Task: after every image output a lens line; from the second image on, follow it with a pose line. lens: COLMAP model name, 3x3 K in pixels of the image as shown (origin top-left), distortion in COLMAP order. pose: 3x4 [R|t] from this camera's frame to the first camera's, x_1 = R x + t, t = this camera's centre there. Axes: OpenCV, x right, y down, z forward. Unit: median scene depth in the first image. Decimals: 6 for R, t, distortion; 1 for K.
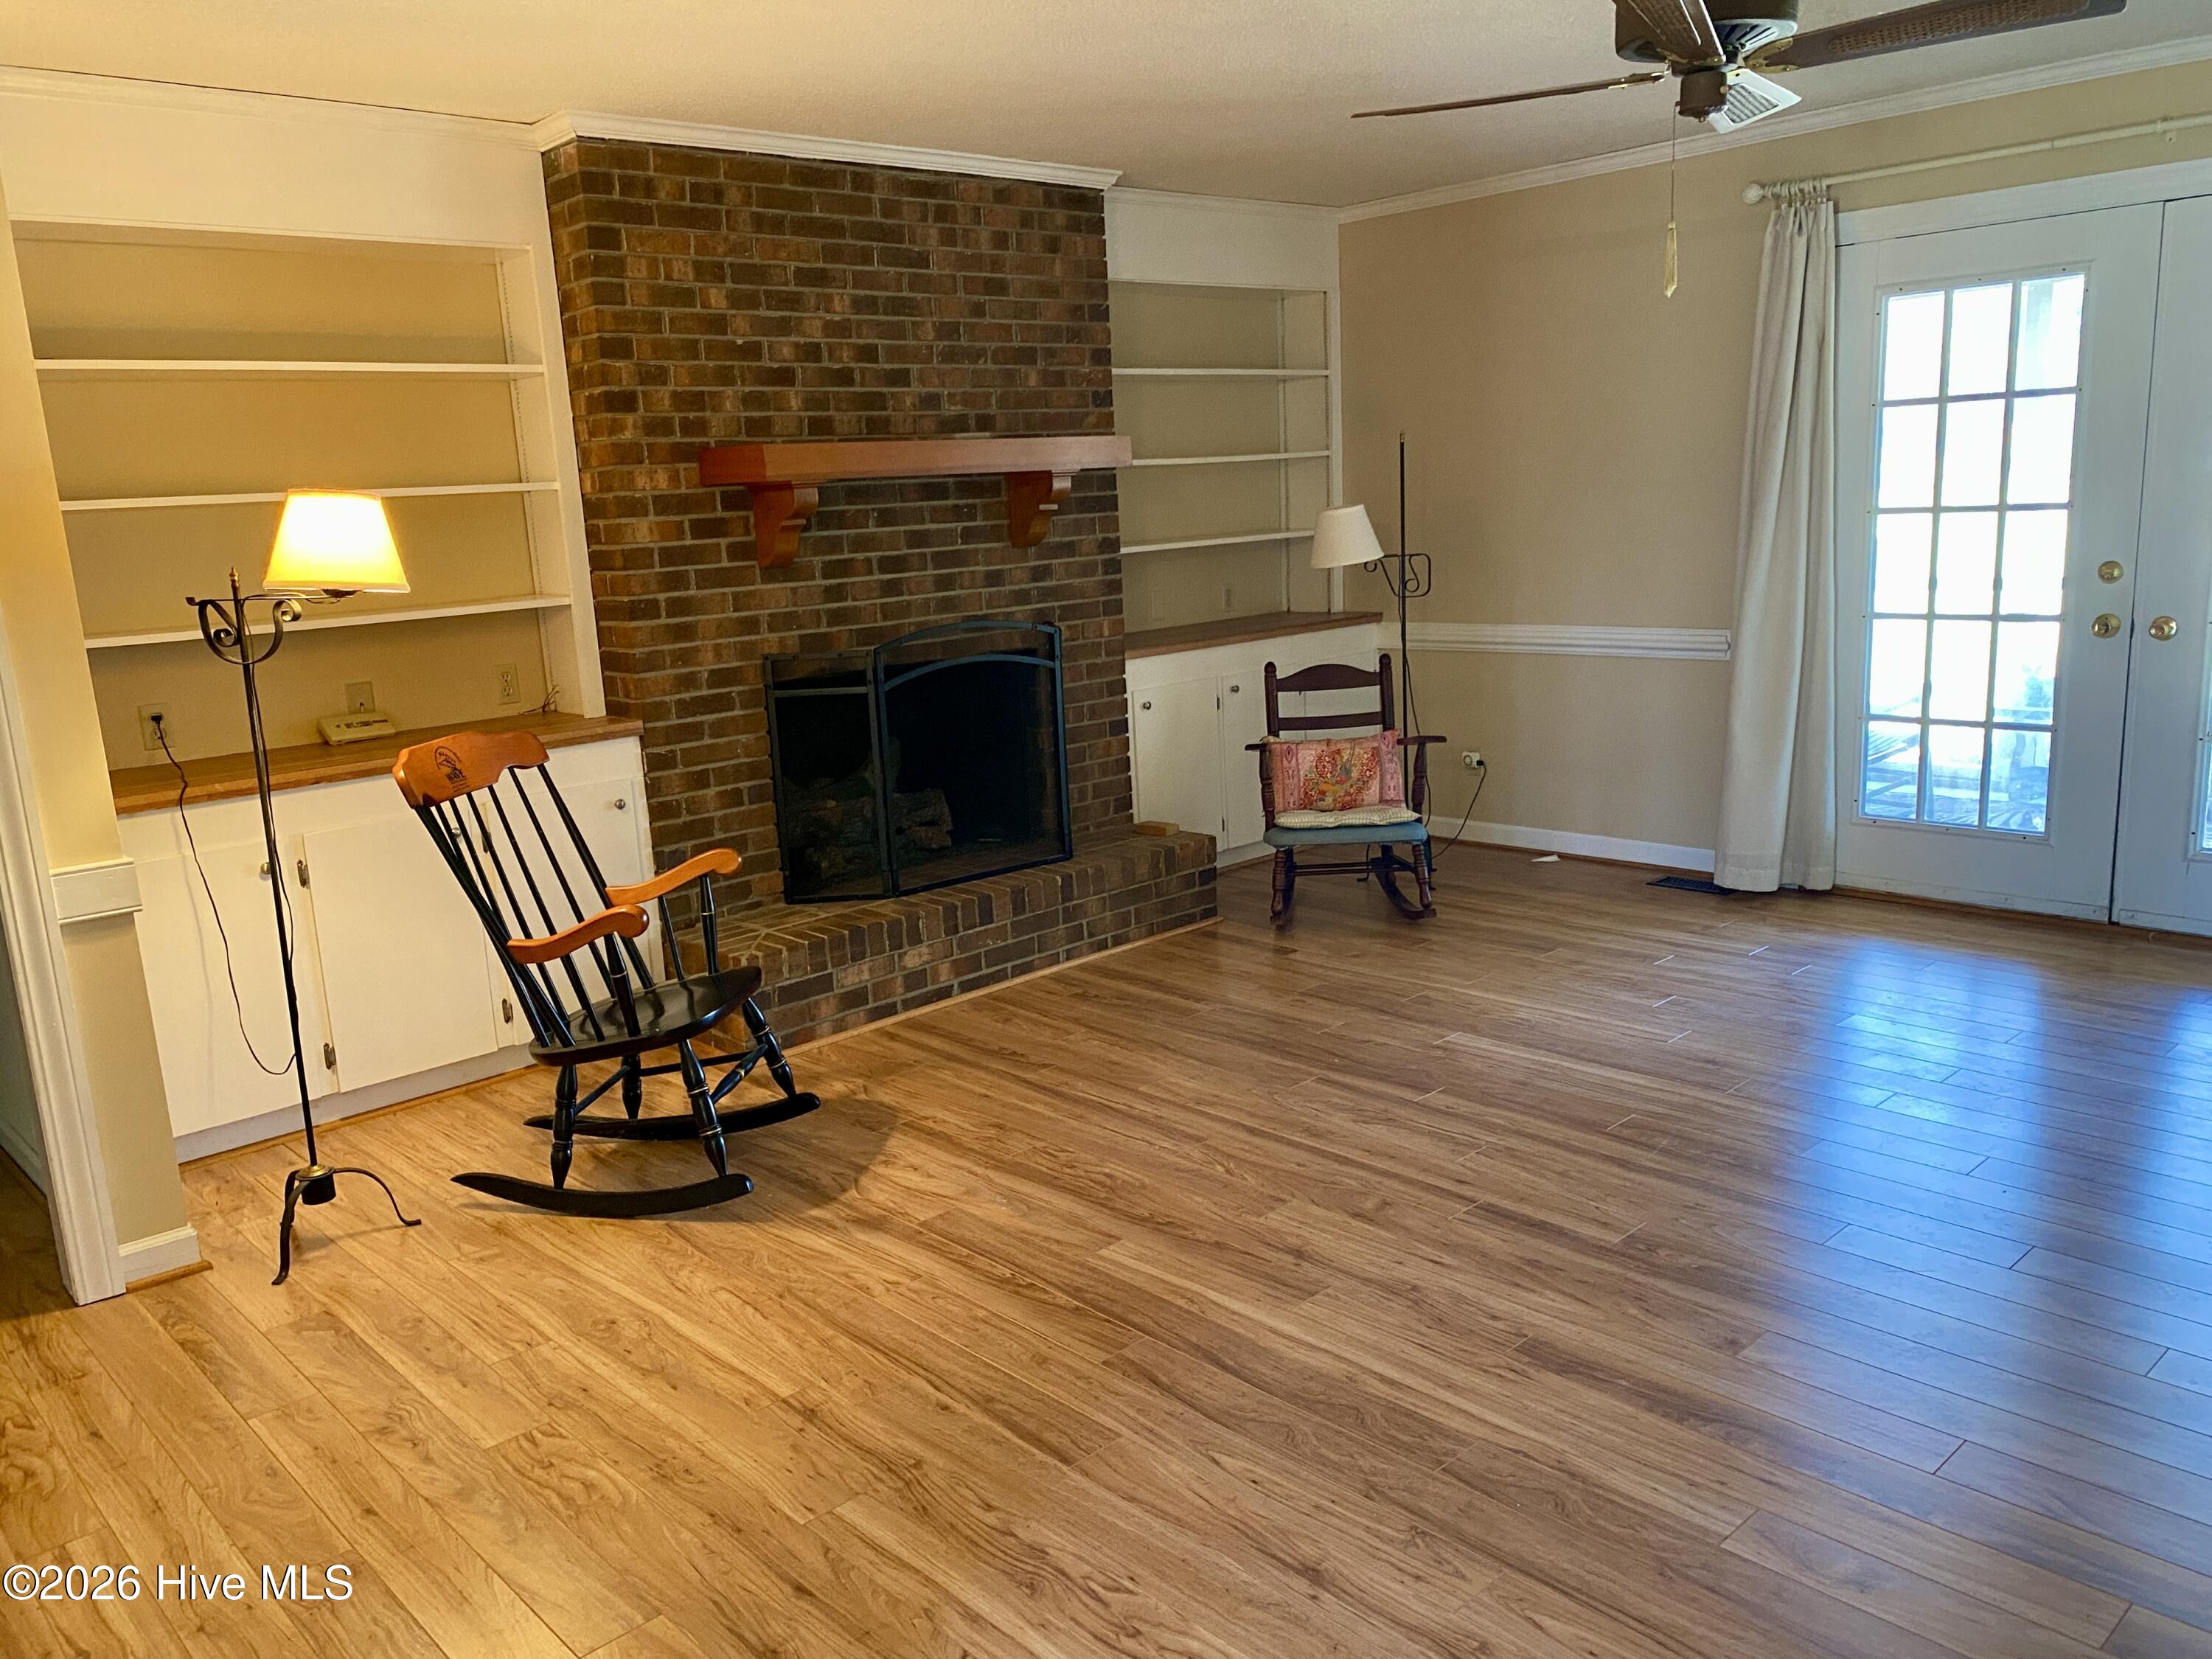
lens RADIAL K [[1681.2, 0, 1087.5], [0, 1681.2, 833.9], [0, 0, 1]] dist [0.017563, -0.023490]
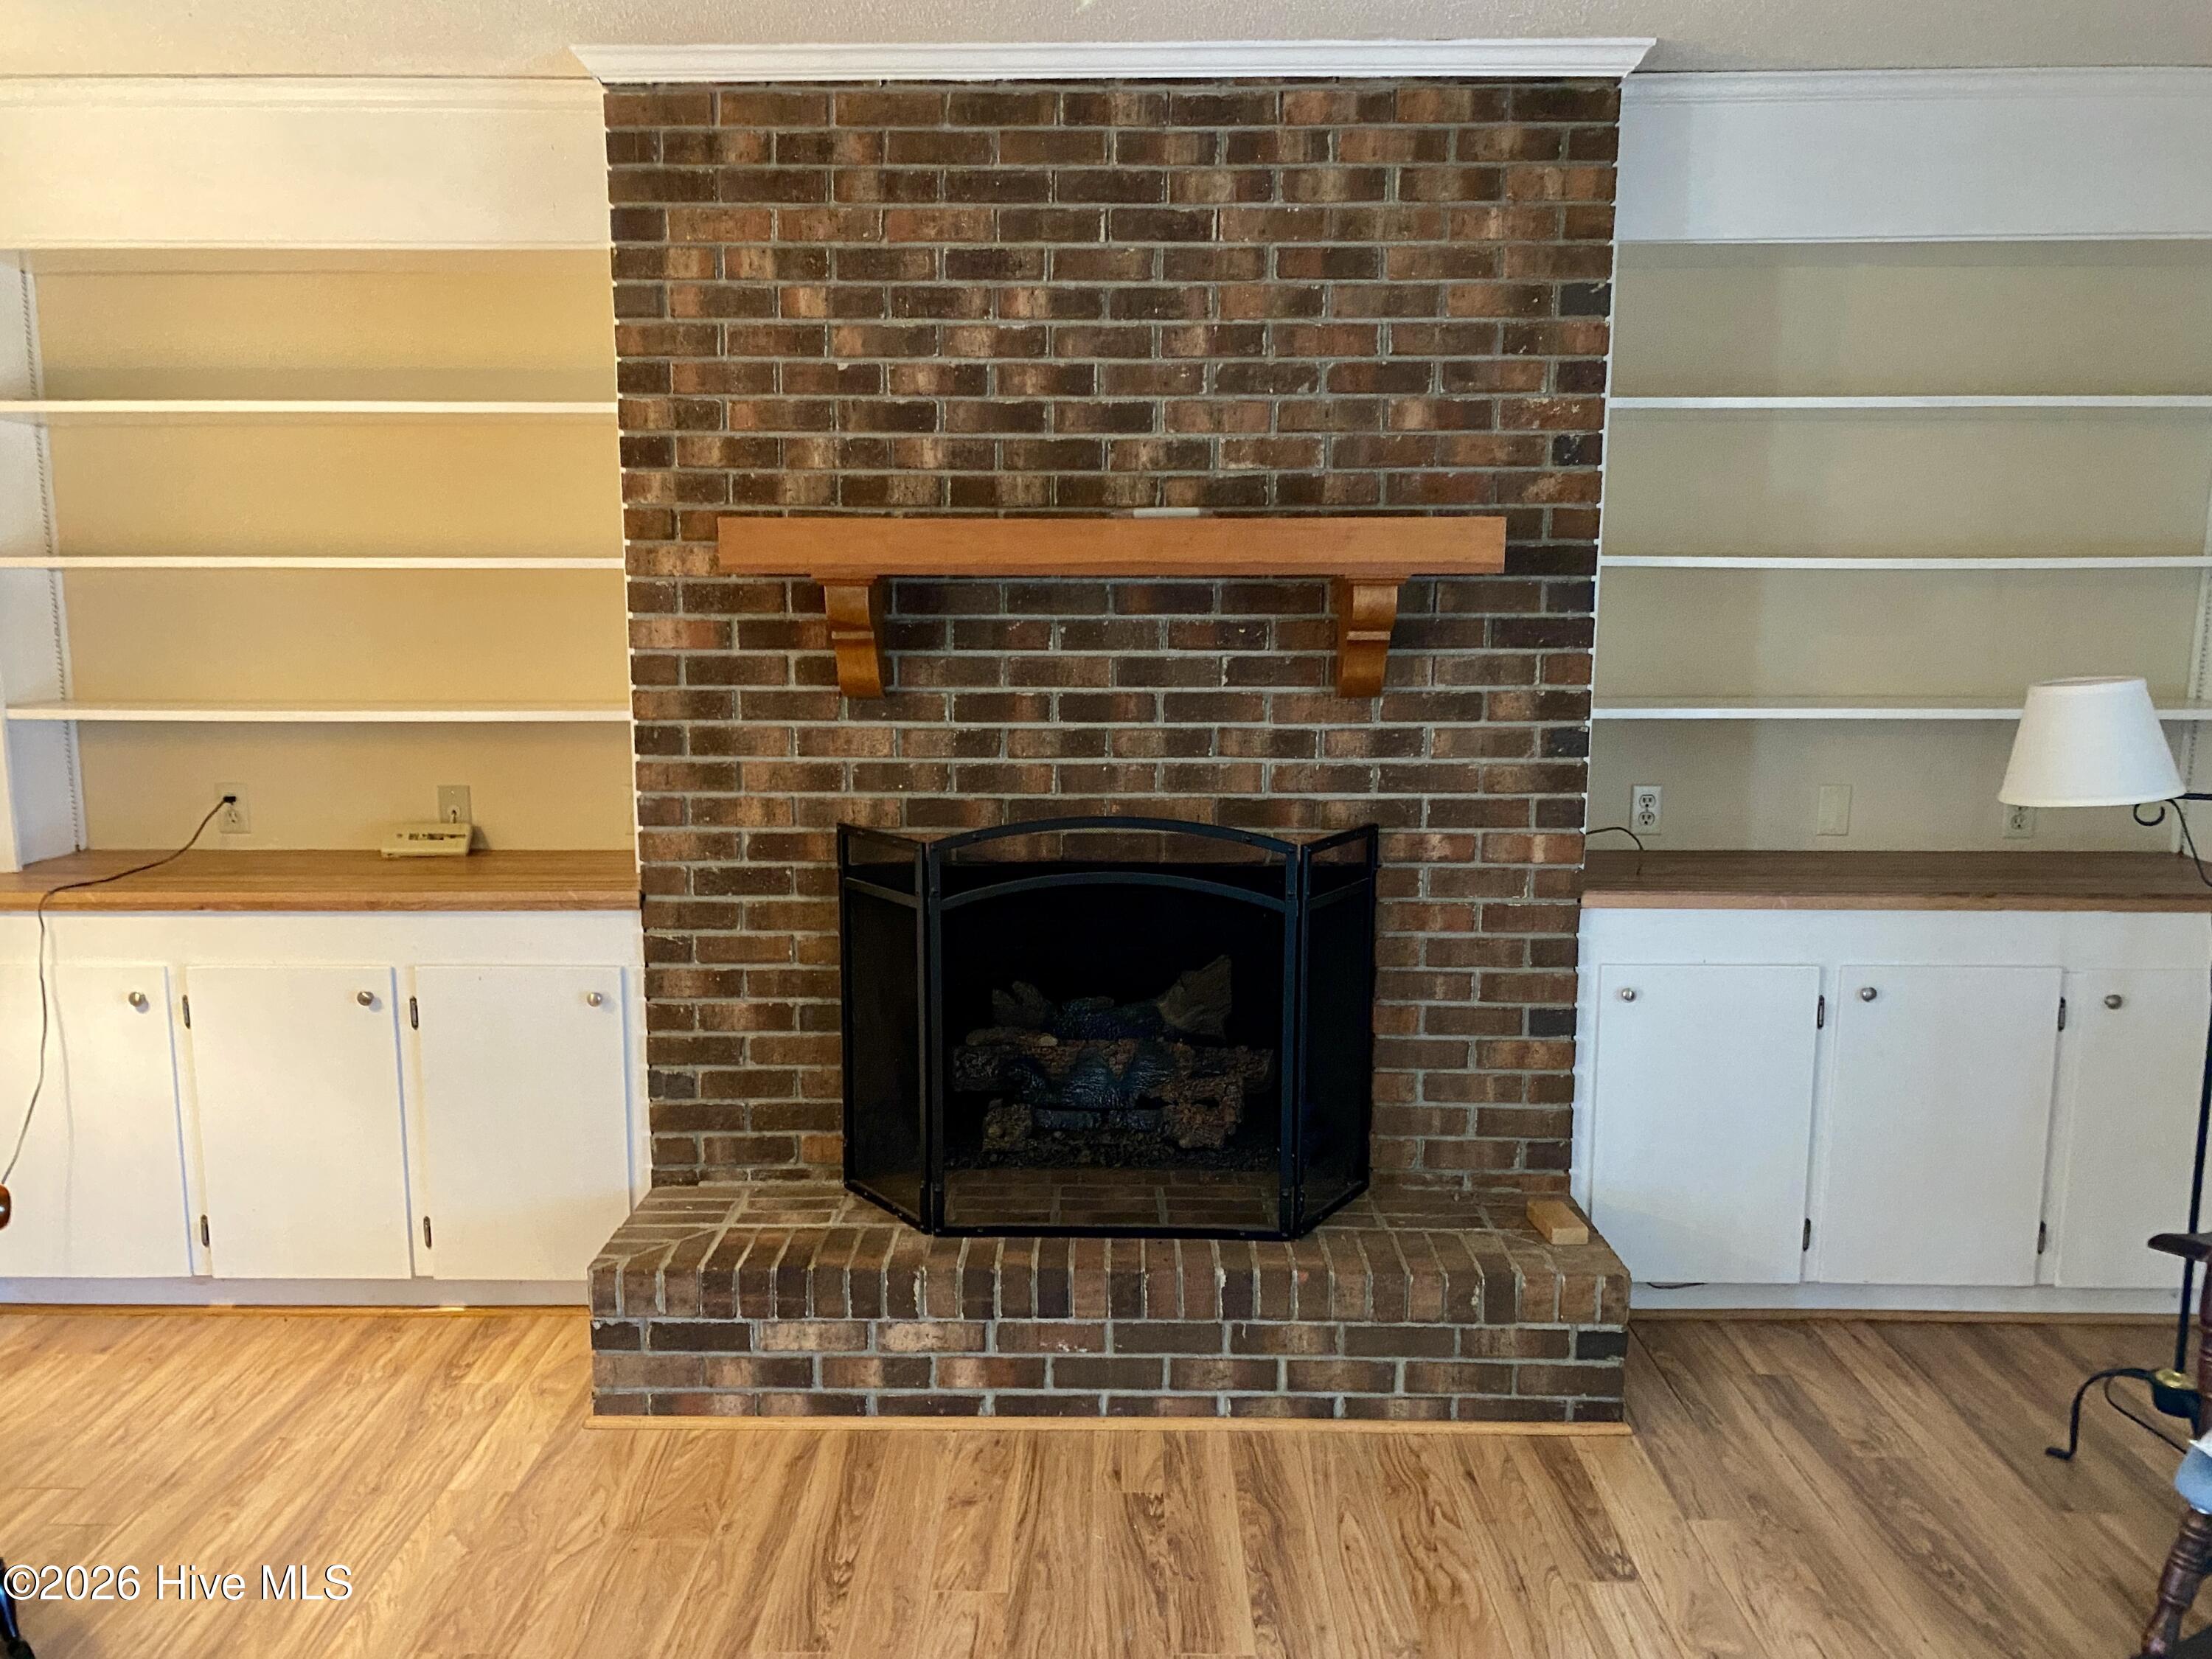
lens RADIAL K [[1681.2, 0, 1098.9], [0, 1681.2, 825.6], [0, 0, 1]] dist [0.017563, -0.023490]
pose [[0.722509, 0.160509, -0.672471, 0.346806], [-0.177306, 0.983164, 0.044168, -0.156773], [0.668239, 0.087321, 0.738804, 0.578635]]
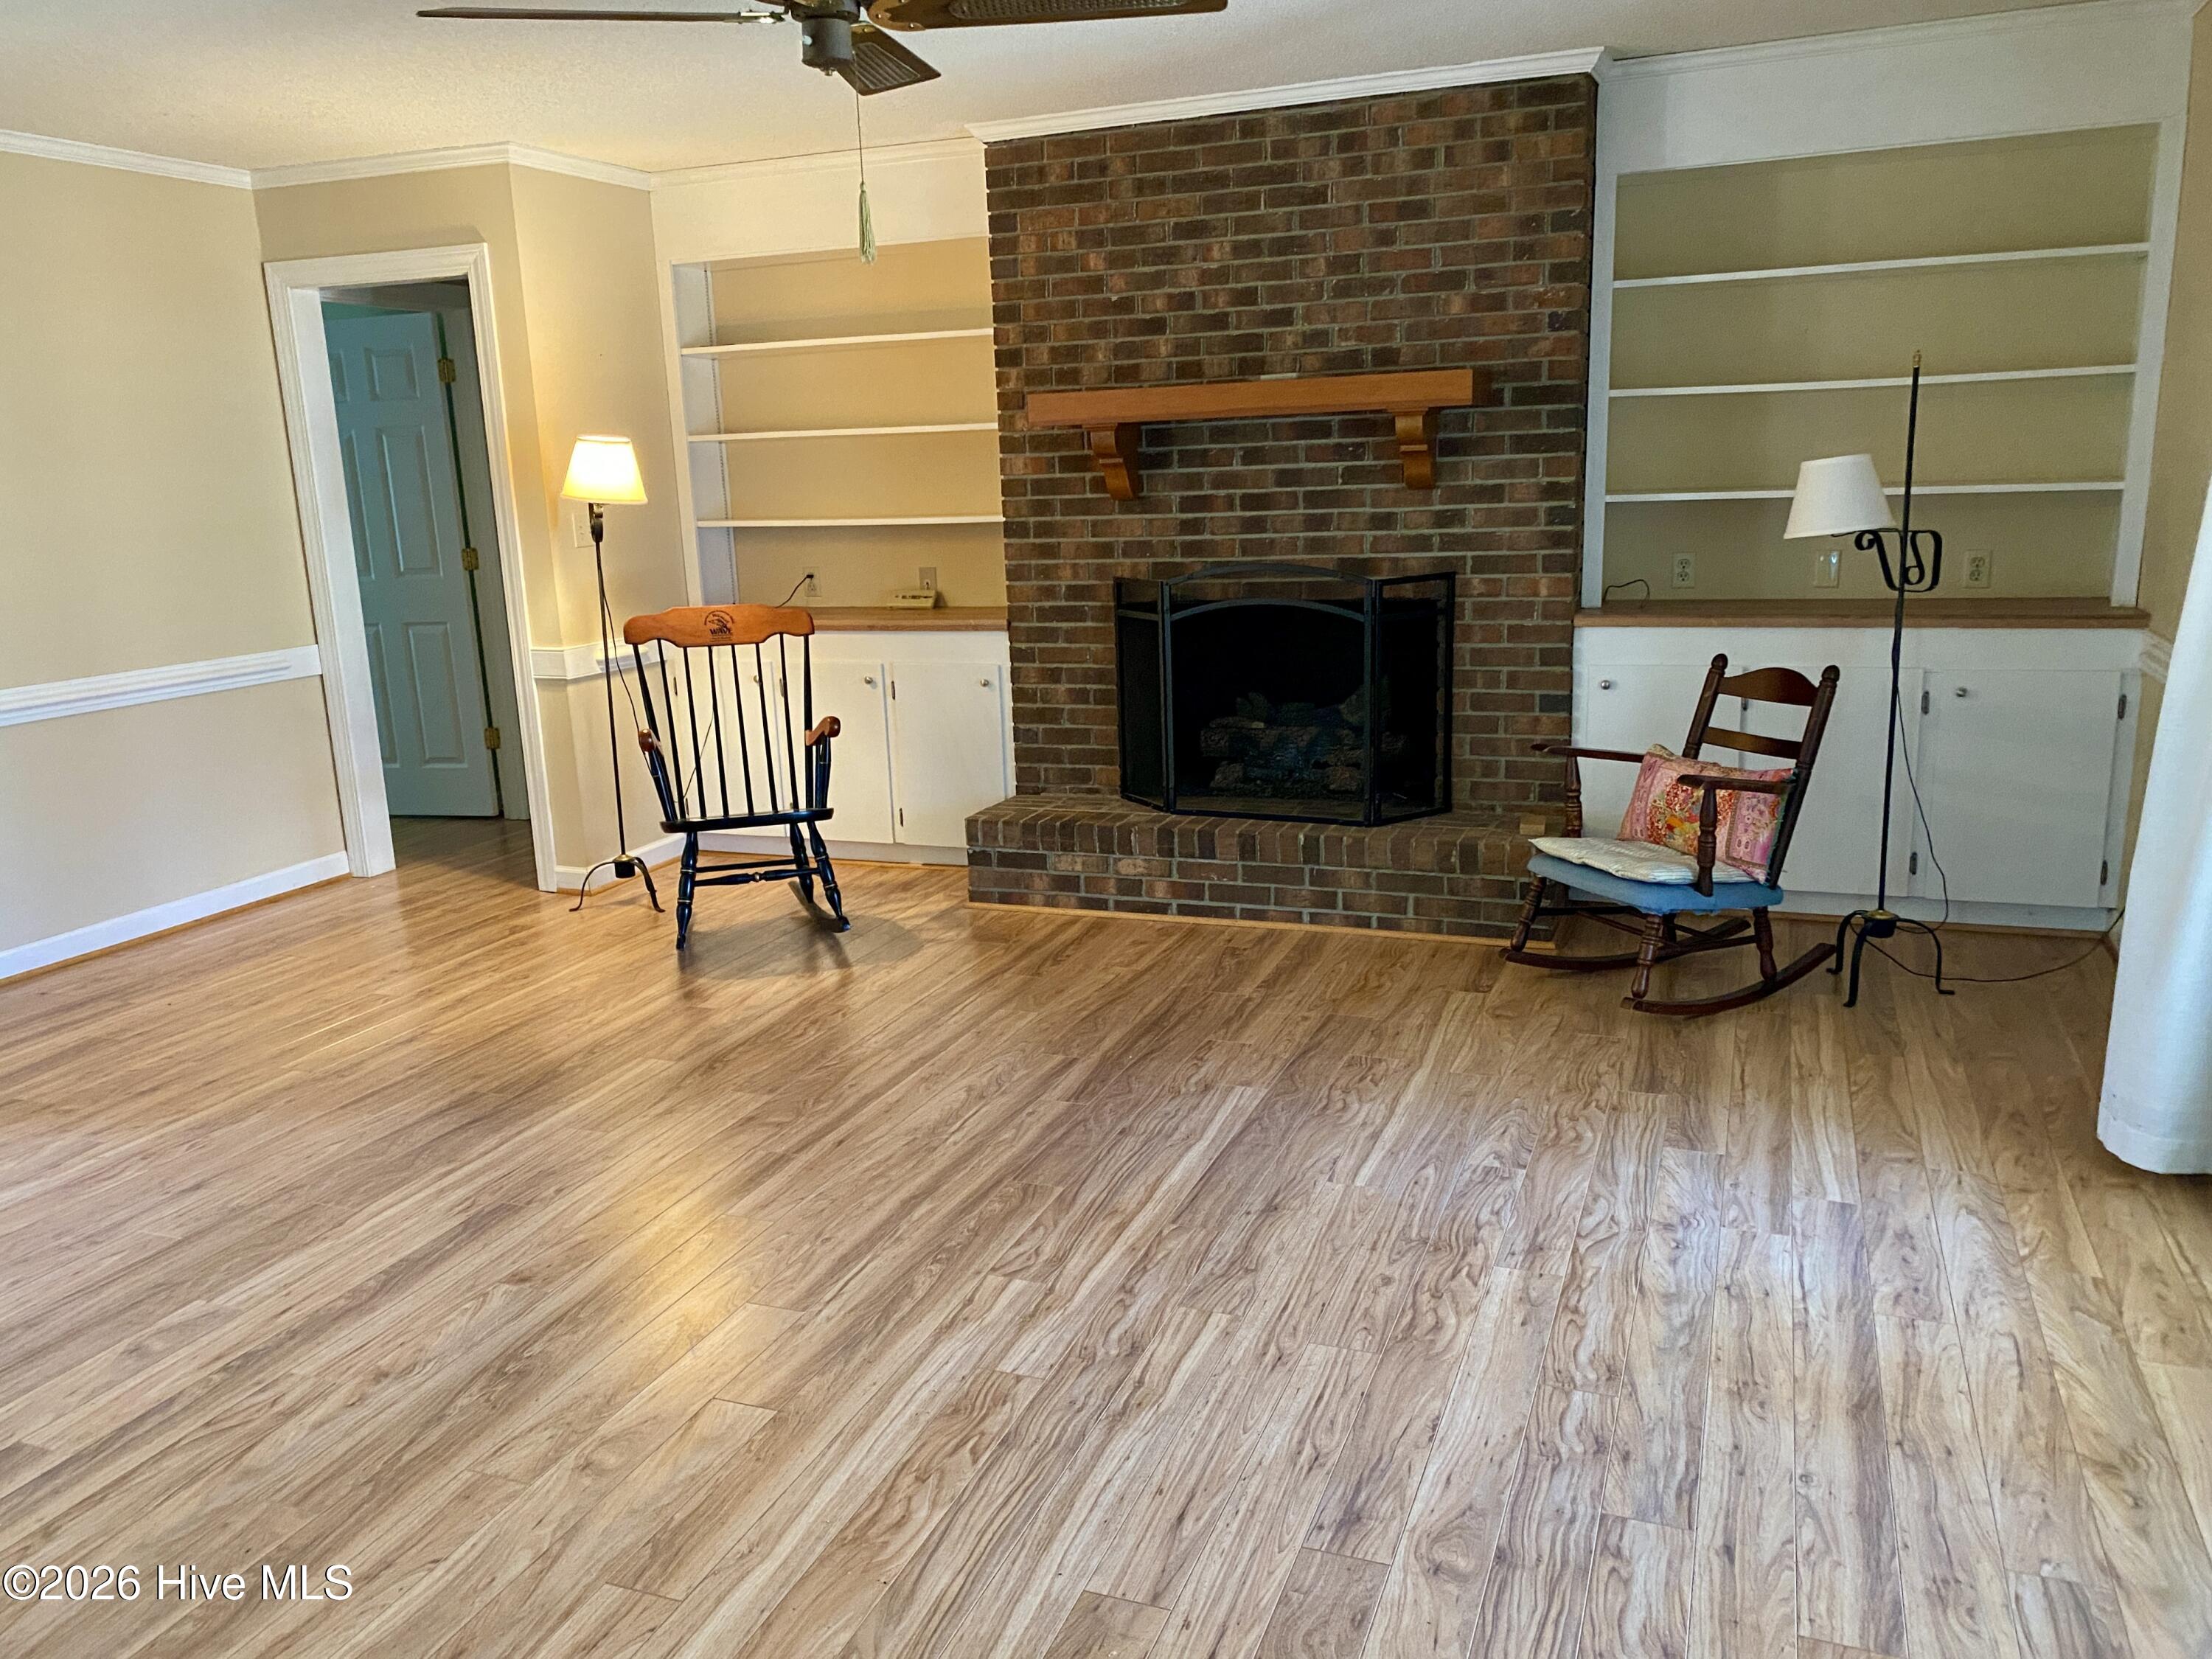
lens RADIAL K [[1681.2, 0, 1096.1], [0, 1681.2, 838.9], [0, 0, 1]] dist [0.017563, -0.023490]
pose [[0.429912, 0.233235, -0.872225, 0.852712], [-0.169016, 0.969770, 0.176012, -0.134542], [0.886910, 0.071751, 0.456336, 0.490774]]
